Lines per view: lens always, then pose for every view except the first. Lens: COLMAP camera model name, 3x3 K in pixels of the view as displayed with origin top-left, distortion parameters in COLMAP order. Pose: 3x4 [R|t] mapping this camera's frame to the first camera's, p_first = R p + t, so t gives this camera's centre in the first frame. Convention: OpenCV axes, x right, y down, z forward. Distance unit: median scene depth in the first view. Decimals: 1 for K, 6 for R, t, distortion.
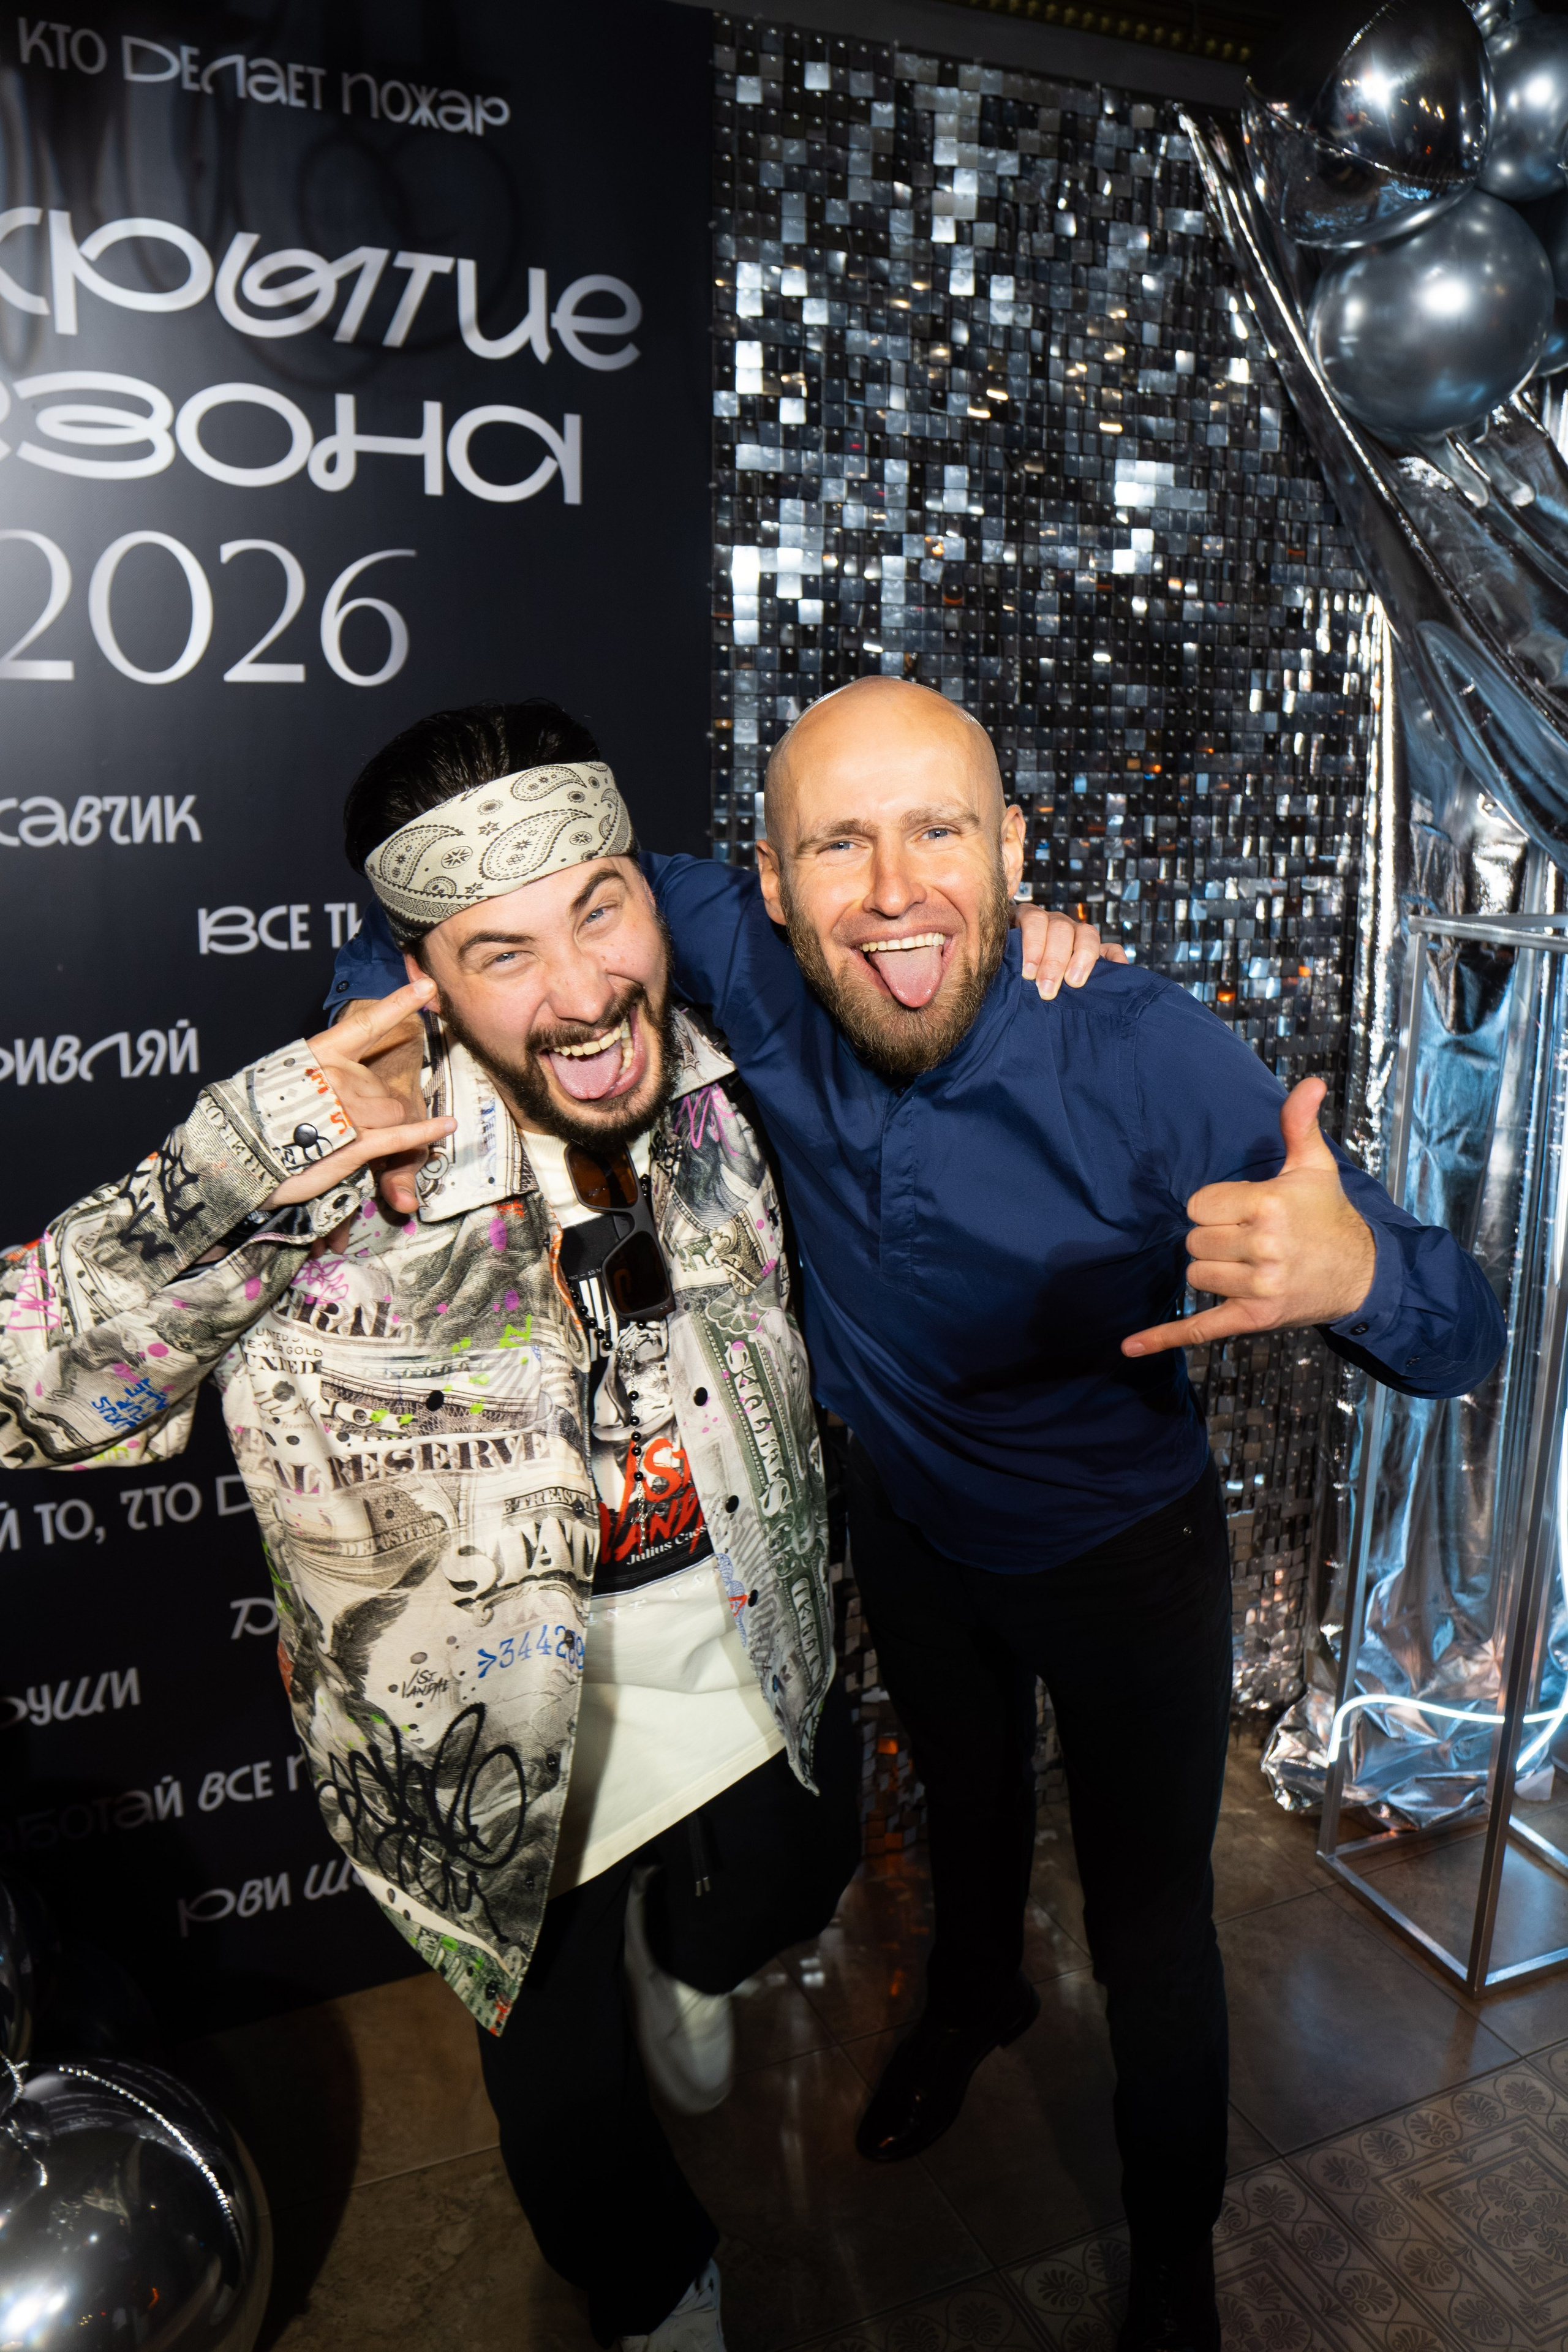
lens RADIAL K [[1778.2, 0, 752.2], [0, 1778.2, 1148.6], [0, 0, 1]] dist [-0.117107, 0.069343]
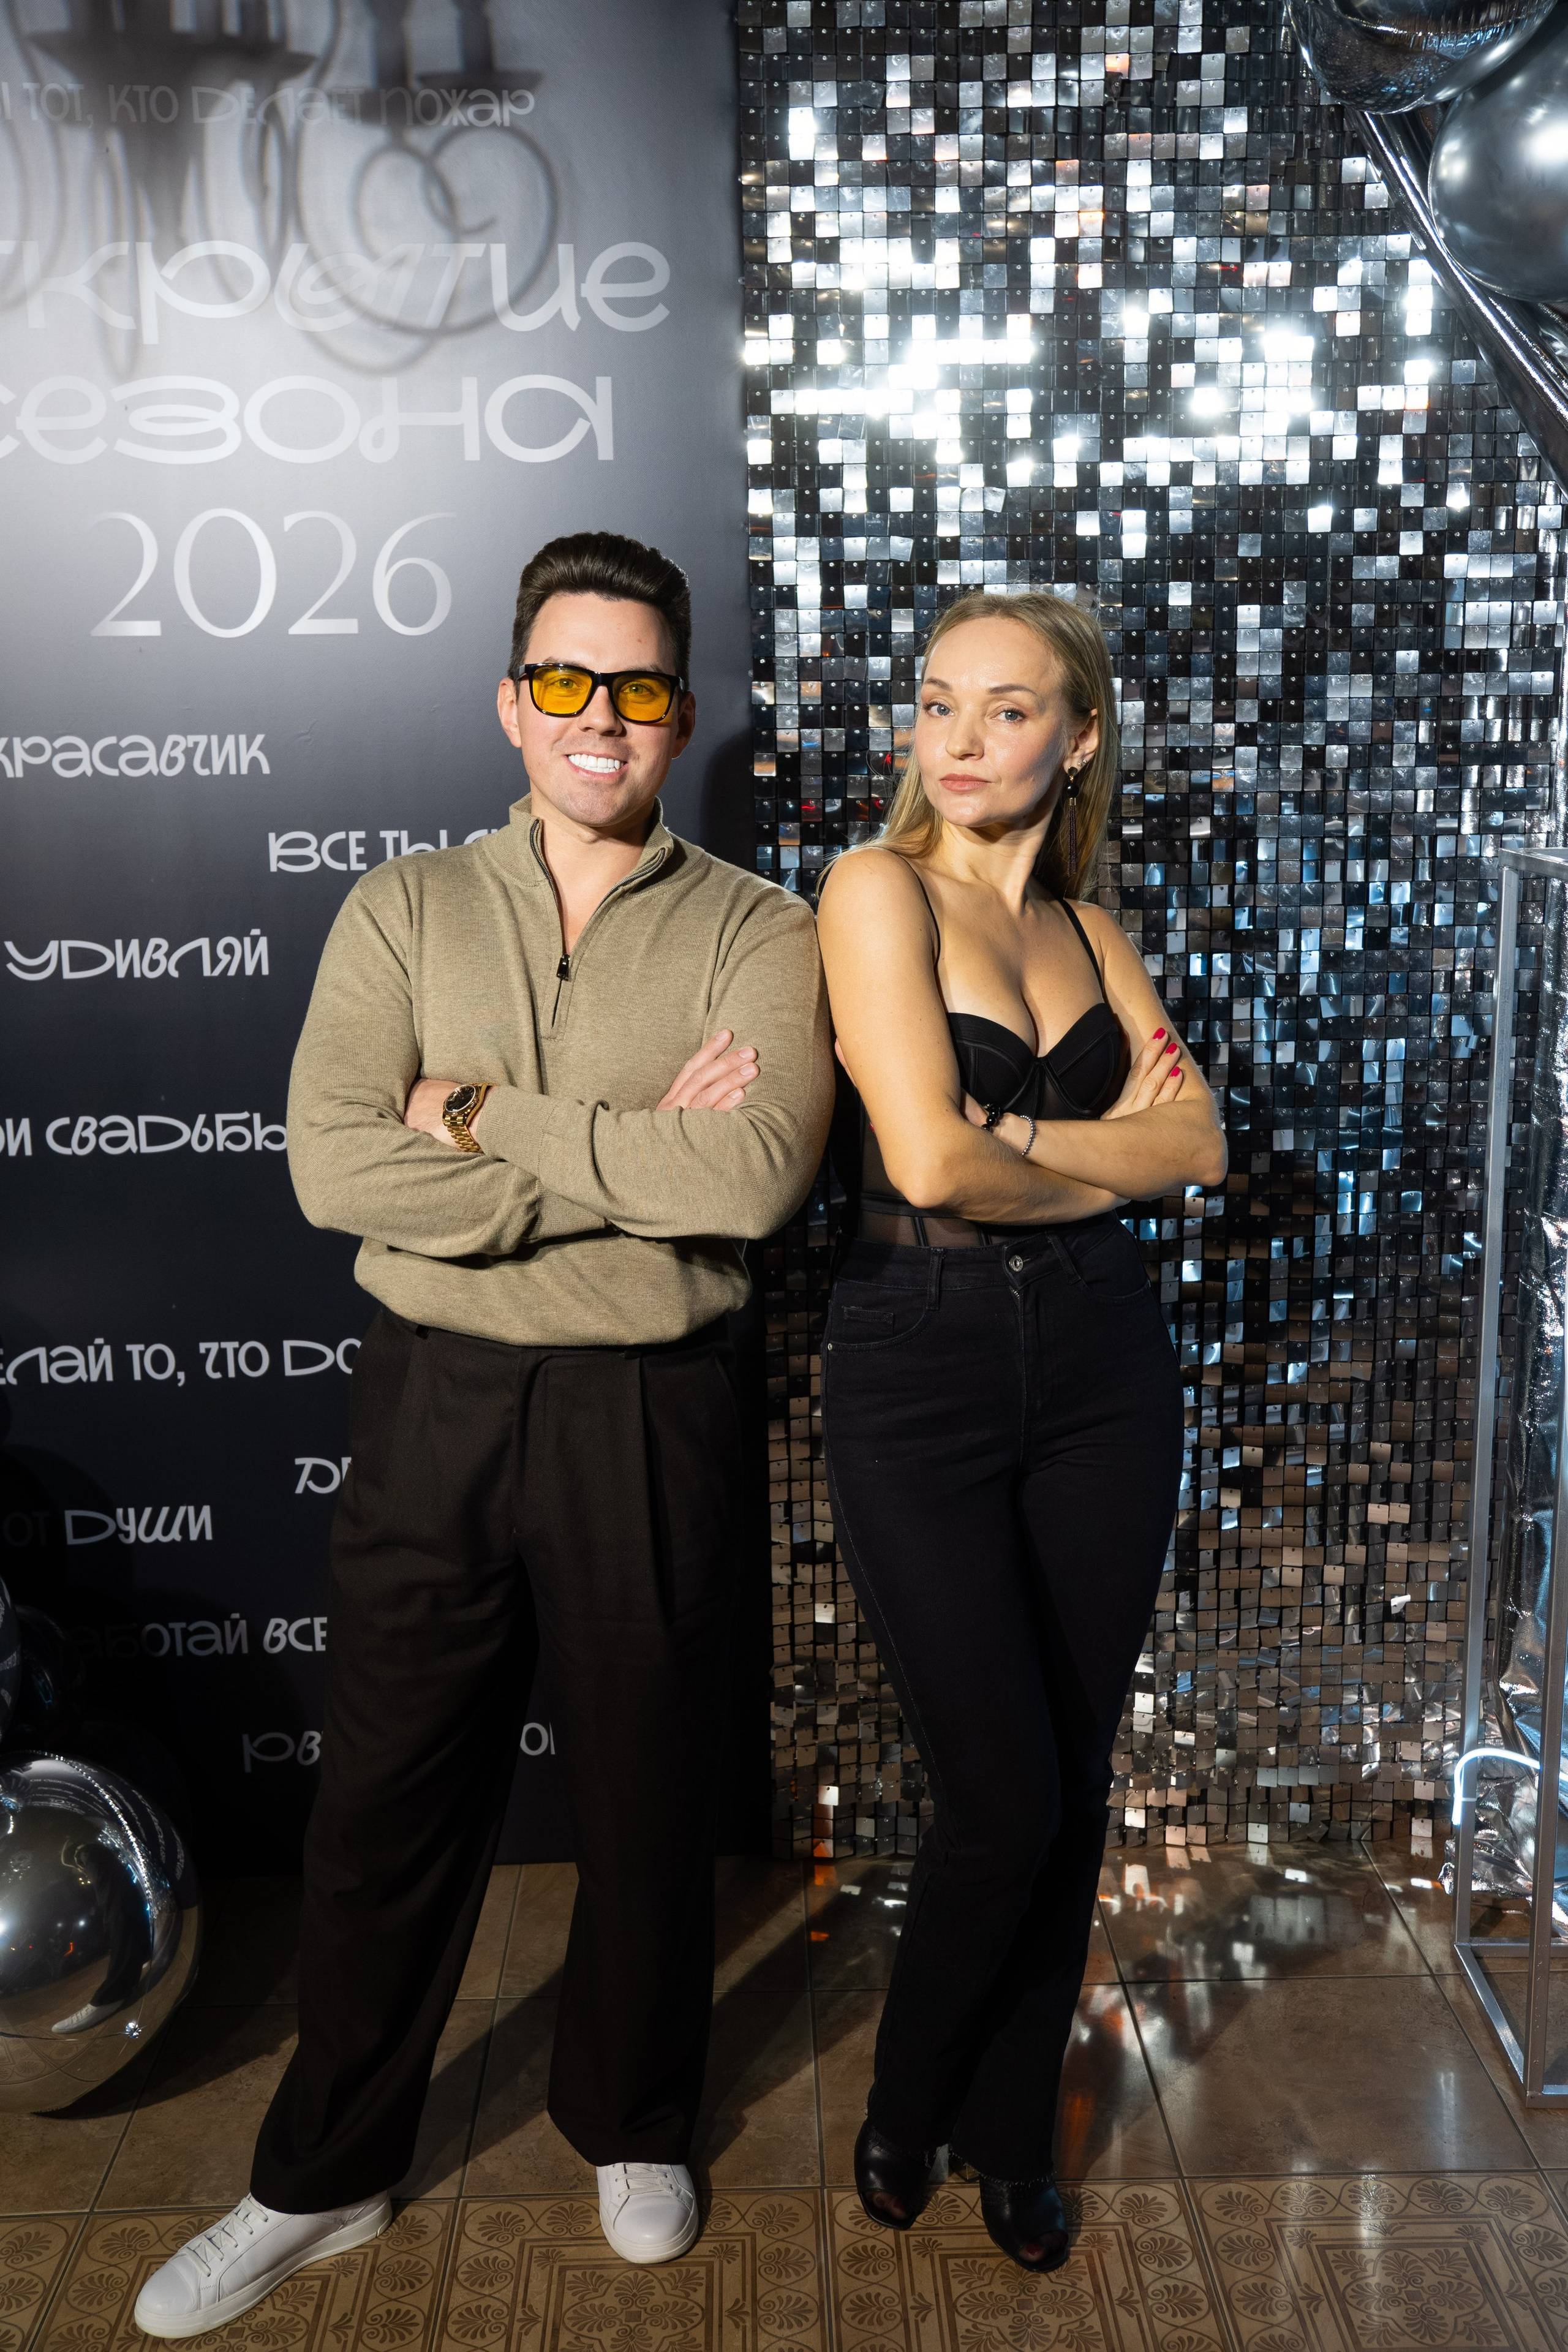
lens RADIAL K [[2297.0, 0, 804.8], [0, 2297.0, 1153.3], [0, 0, 1]] dist [0.014867, 0.000000]
pose [[0.921246, 0.048812, -0.385907, 0.561496], [-0.063391, 0.997672, -0.025138, 0.083633], [0.383781, 0.047621, 0.922195, -0.234495]]
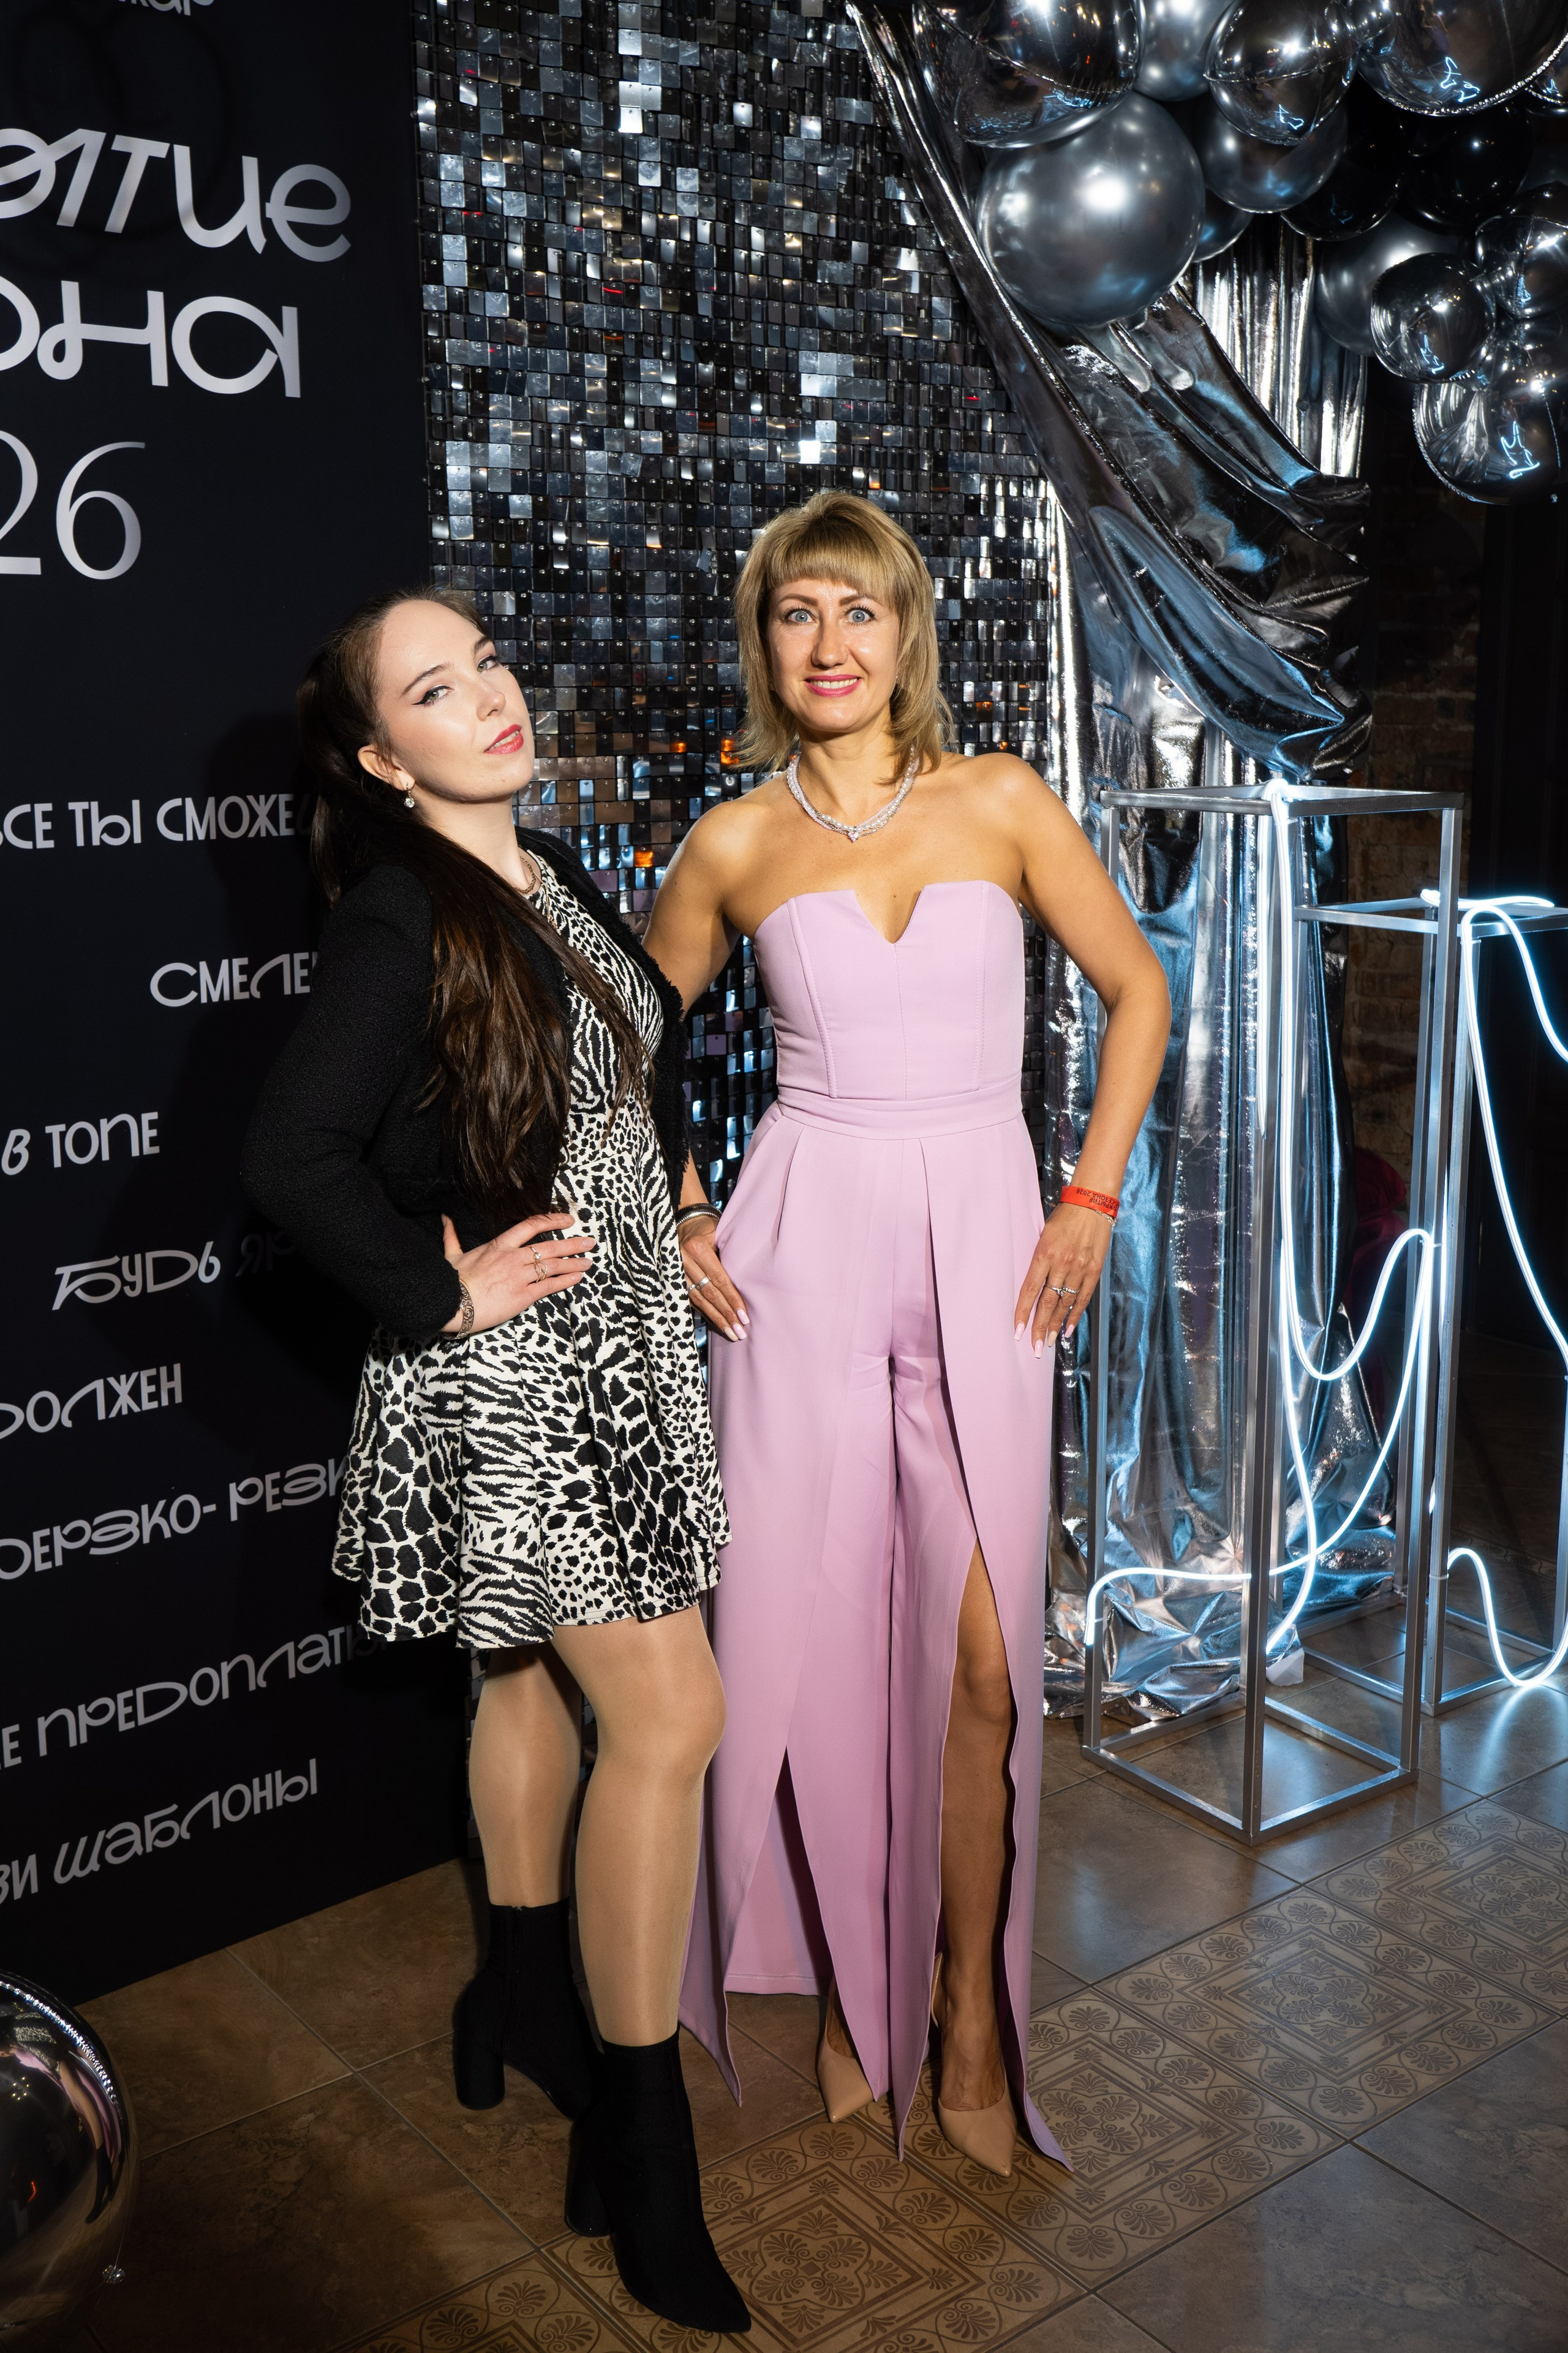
lens RADIAL K [[2416.8, 0, 796.9], [0, 2416.8, 1114.2], [0, 0, 1]] dist [0.041732, 0.000000]
pose [[0.968212, -0.058361, 0.243228, -0.179726], [0.067162, 0.997348, -0.028046, 0.096357], [-0.240946, 0.043491, 0.969564, -0.387872]]
